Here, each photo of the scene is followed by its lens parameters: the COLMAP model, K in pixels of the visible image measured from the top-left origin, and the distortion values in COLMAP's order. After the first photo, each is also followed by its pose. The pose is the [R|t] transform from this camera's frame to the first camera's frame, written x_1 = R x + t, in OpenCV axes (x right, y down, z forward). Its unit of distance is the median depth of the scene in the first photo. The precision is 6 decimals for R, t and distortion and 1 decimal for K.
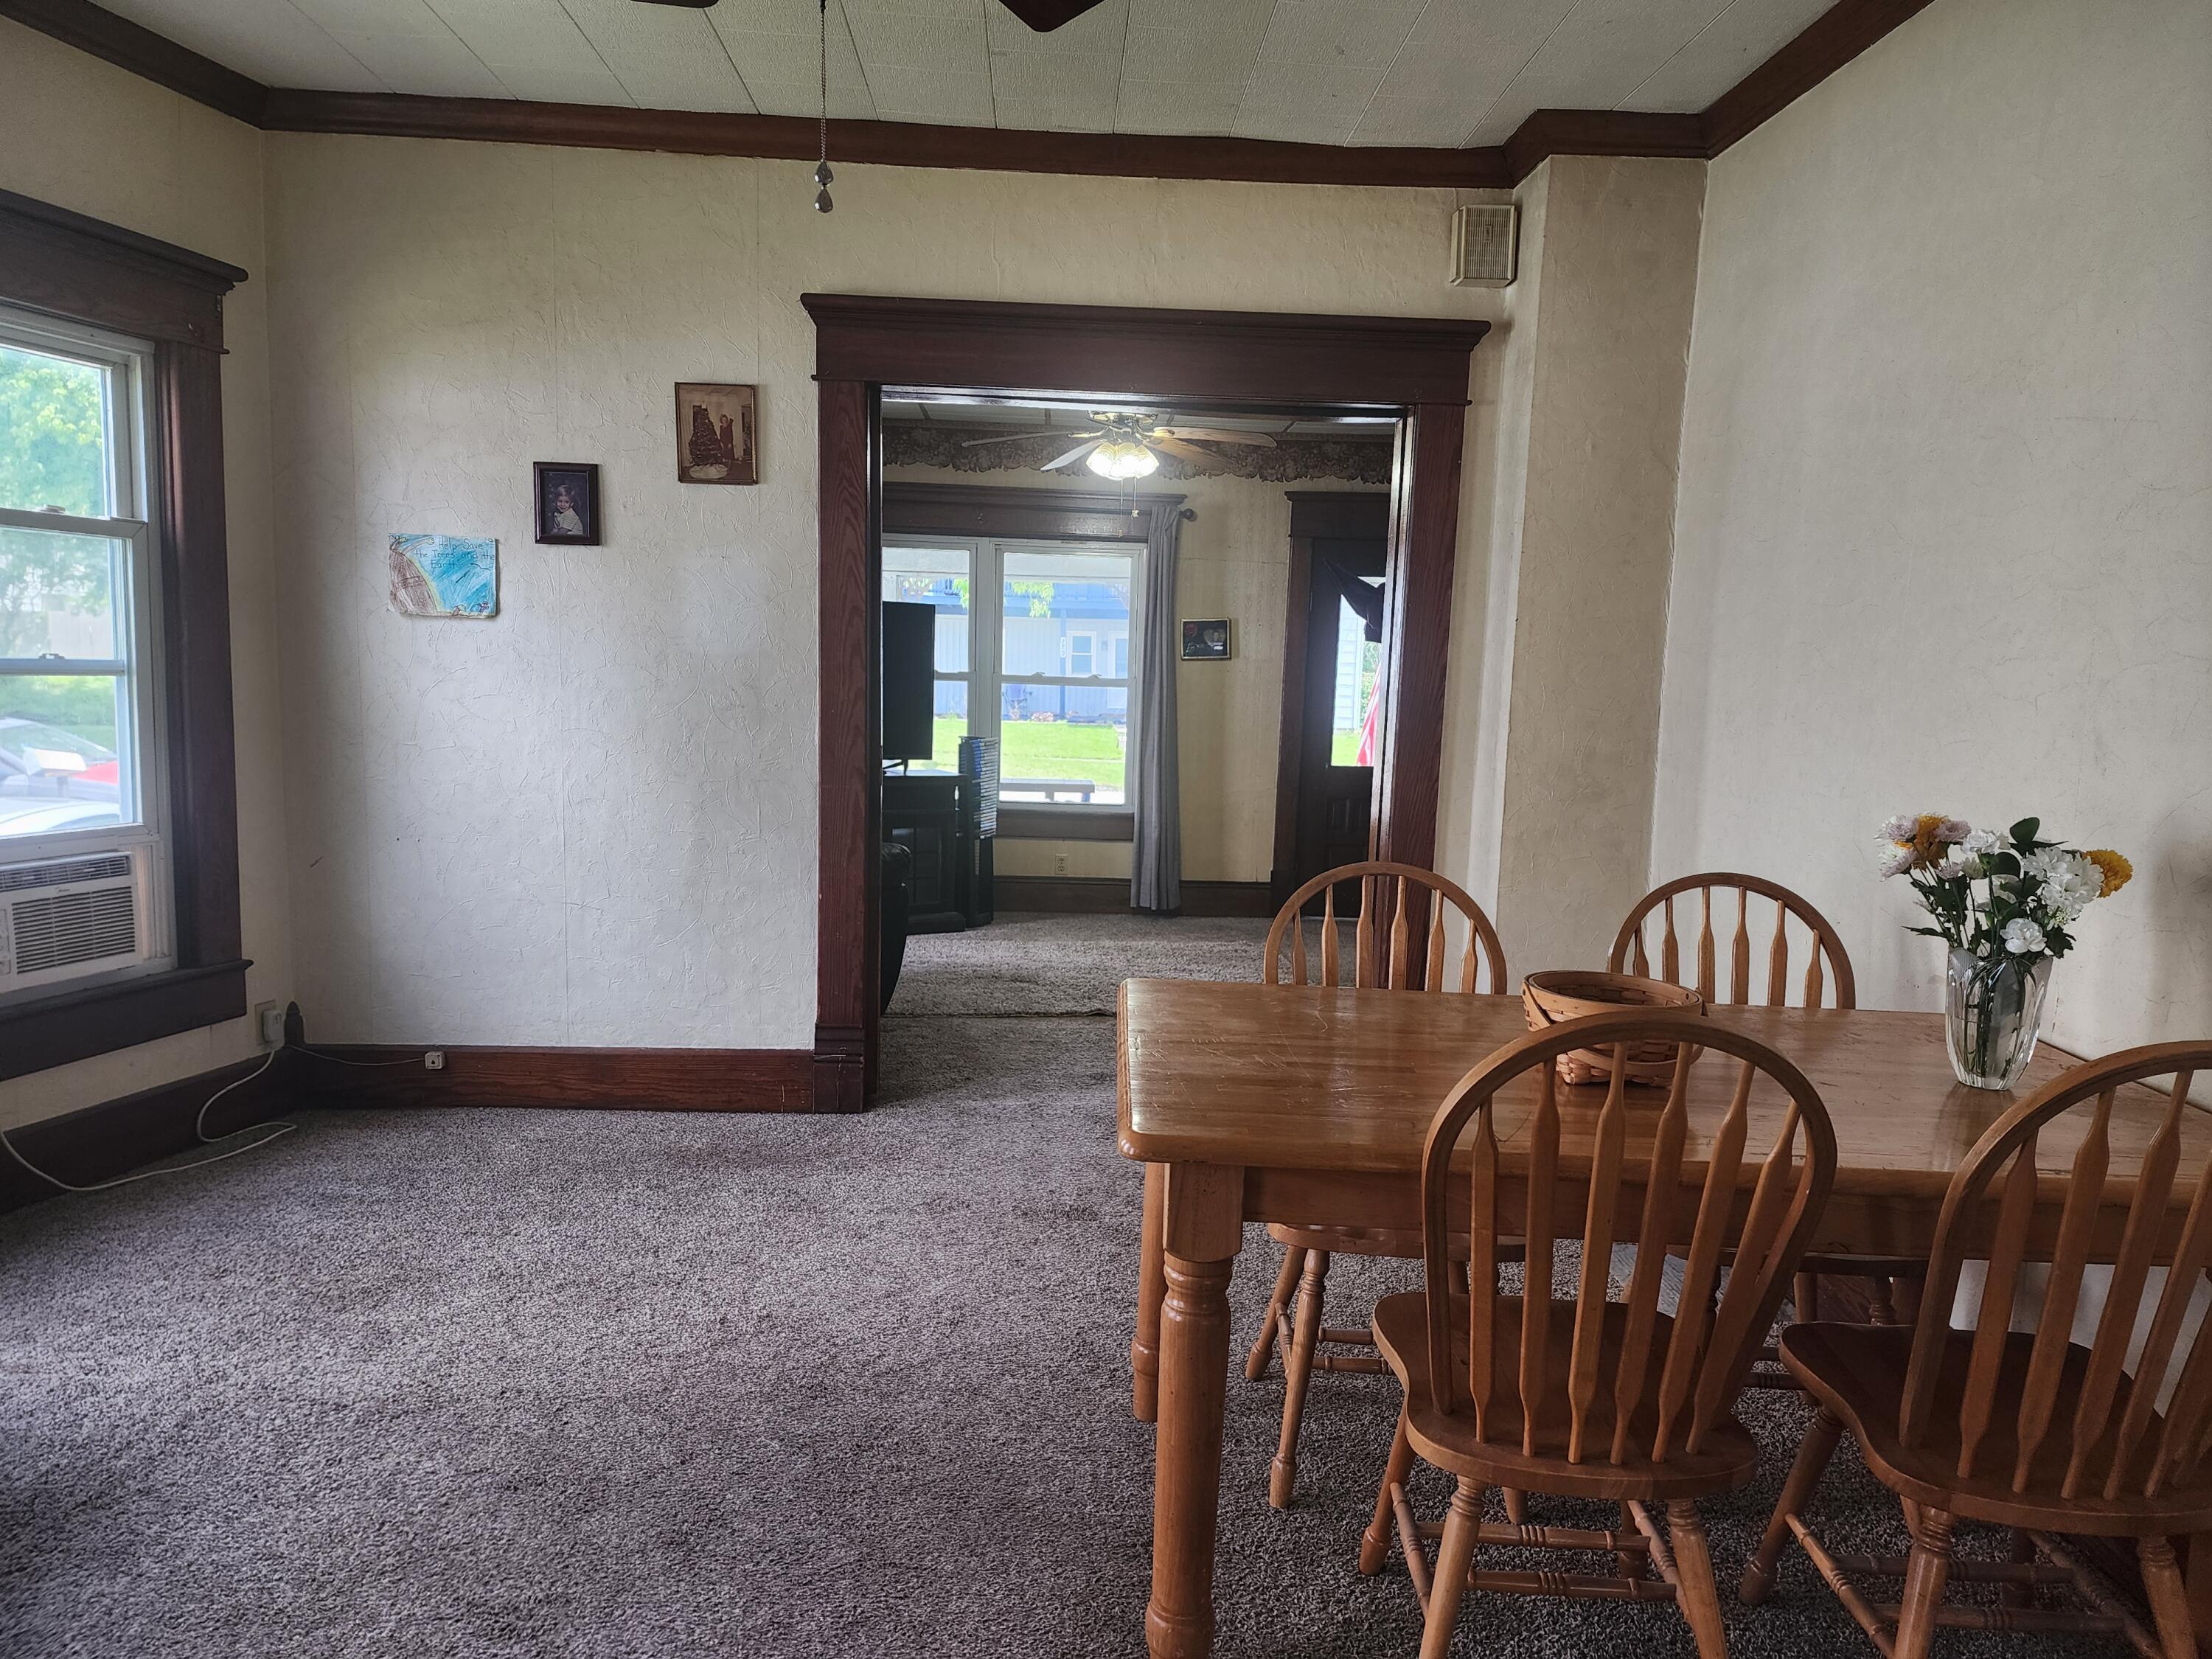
lens RADIAL K [[1466.6, 0, 1077.4], [0, 1466.6, 872.3], [0, 0, 1]] dist [0.084568, -0.075610]
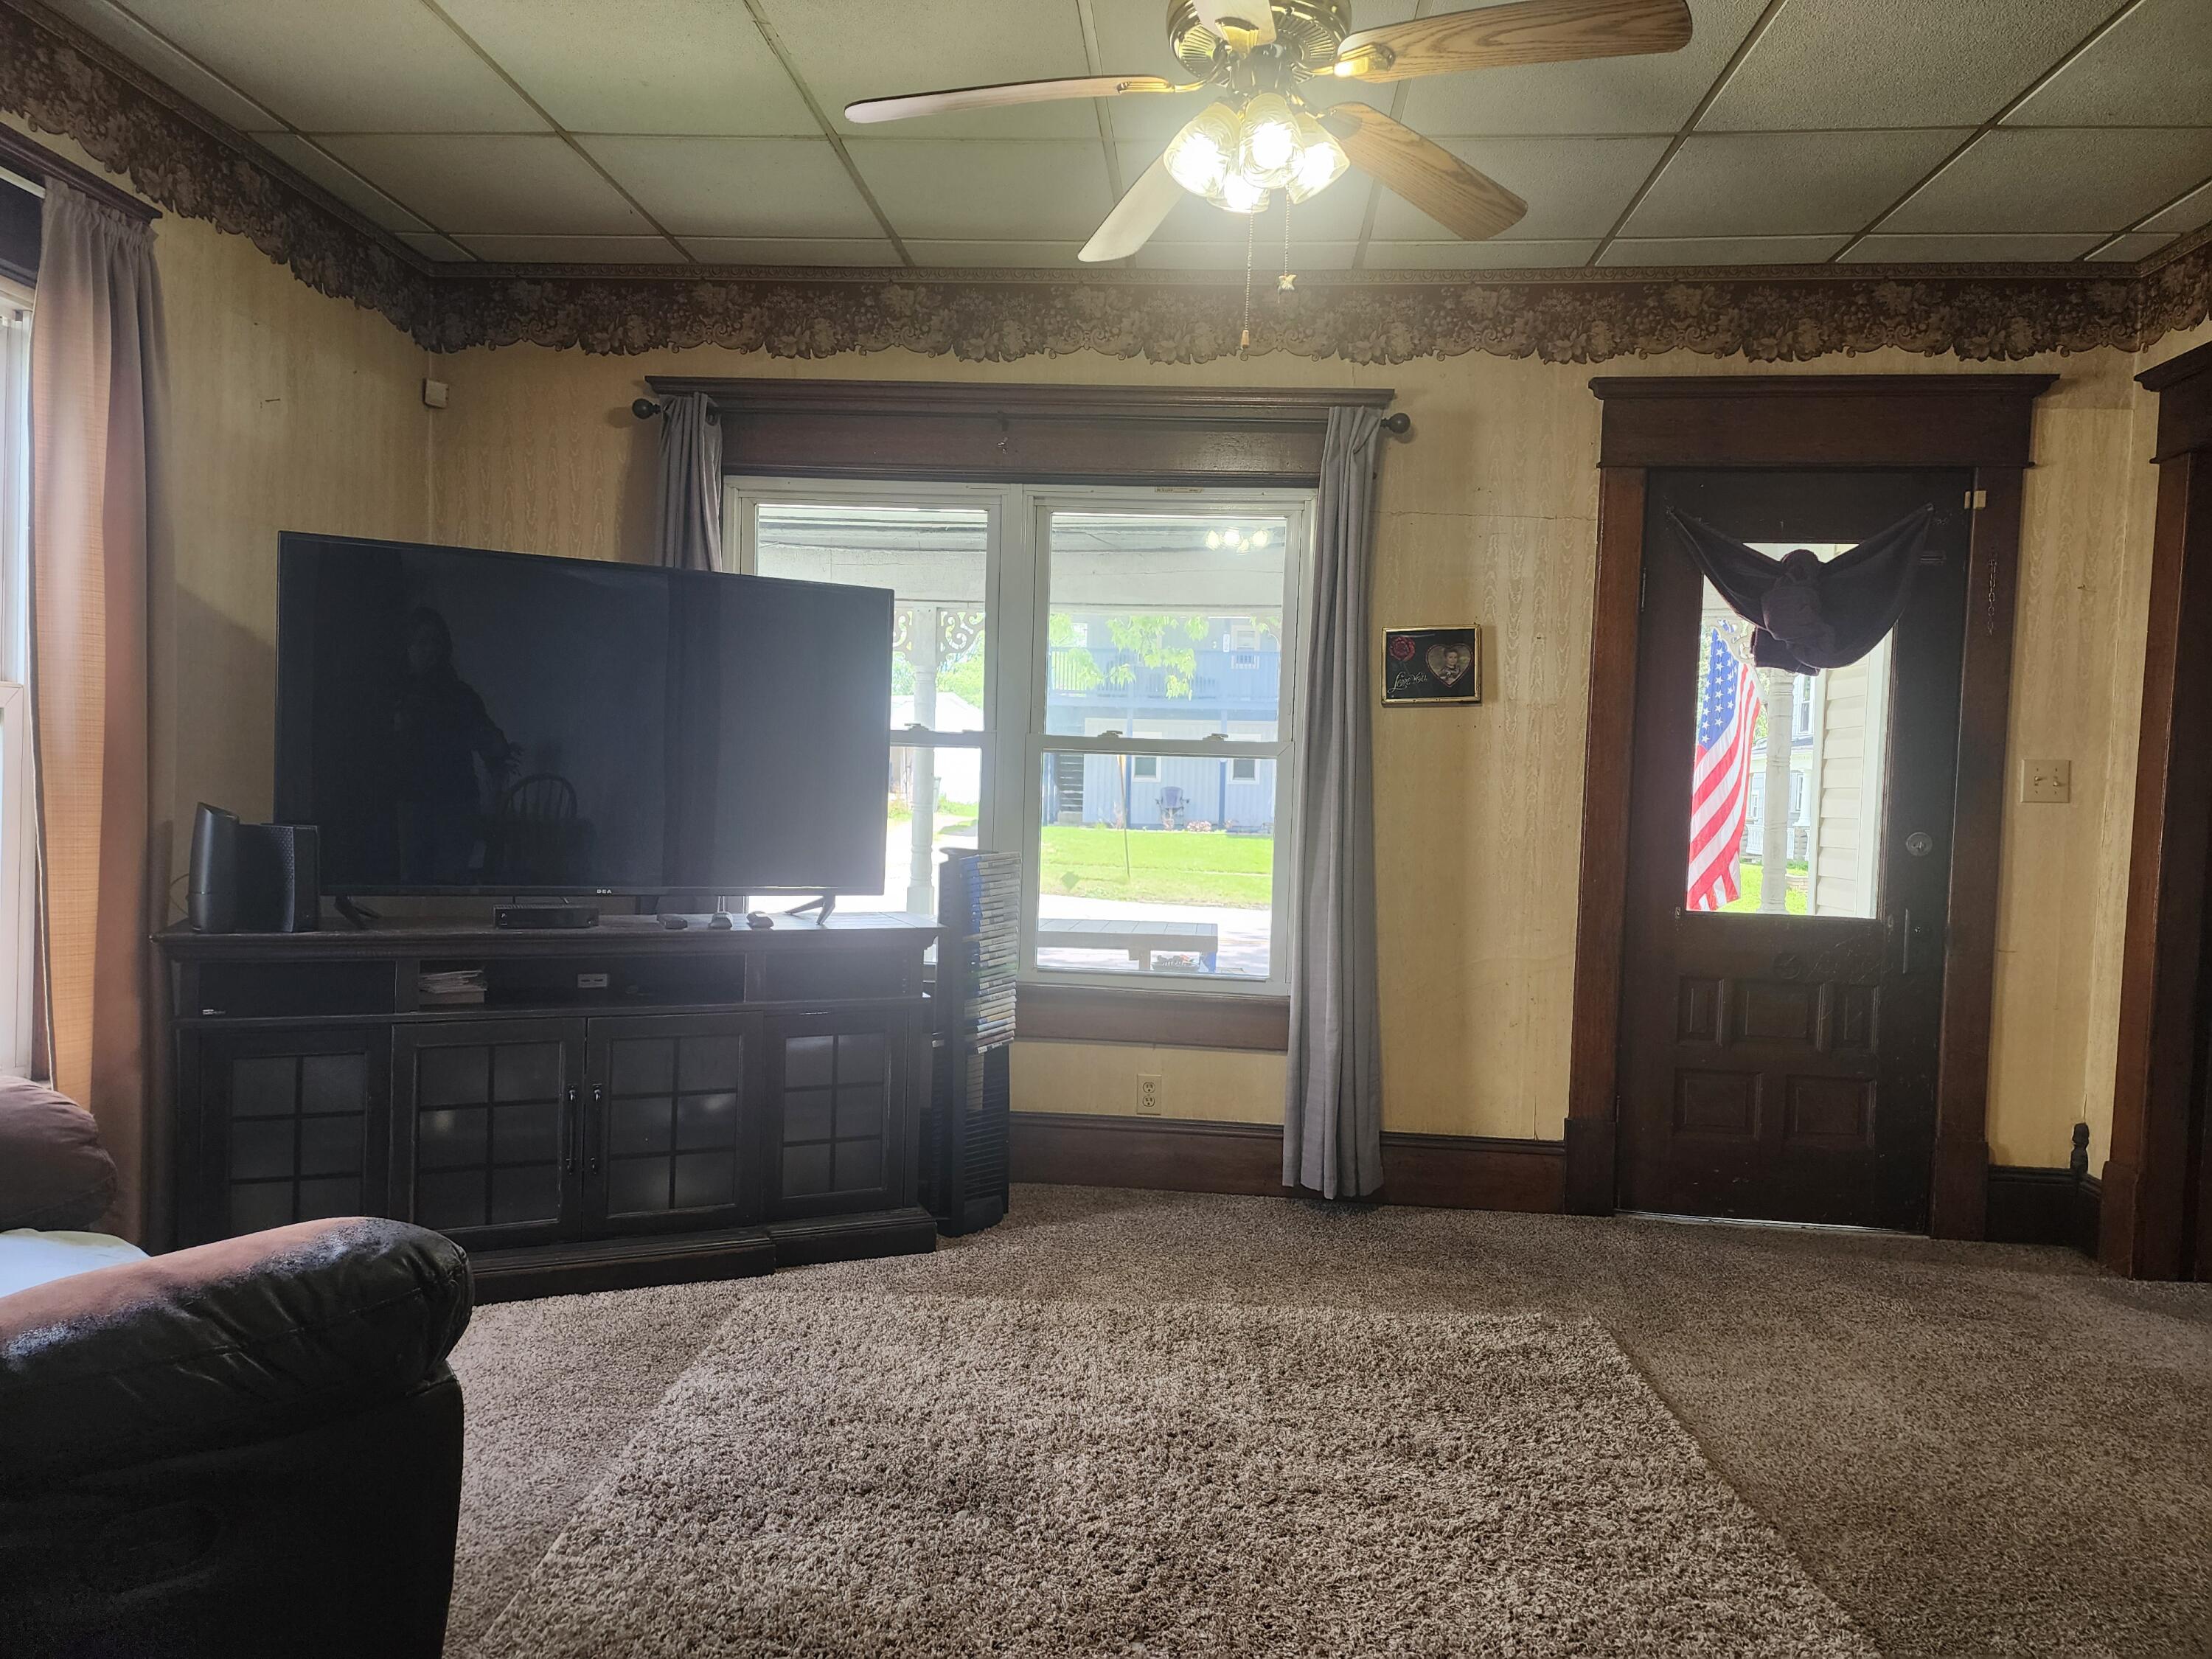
lens RADIAL K [[1466.6, 0, 1094.9], [0, 1466.6, 844.2], [0, 0, 1]] dist [0.084568, -0.075610]
pose [[0.994736, 0.008490, -0.102115, 0.023210], [-0.018030, 0.995515, -0.092870, -0.045625], [0.100869, 0.094222, 0.990428, 0.480380]]
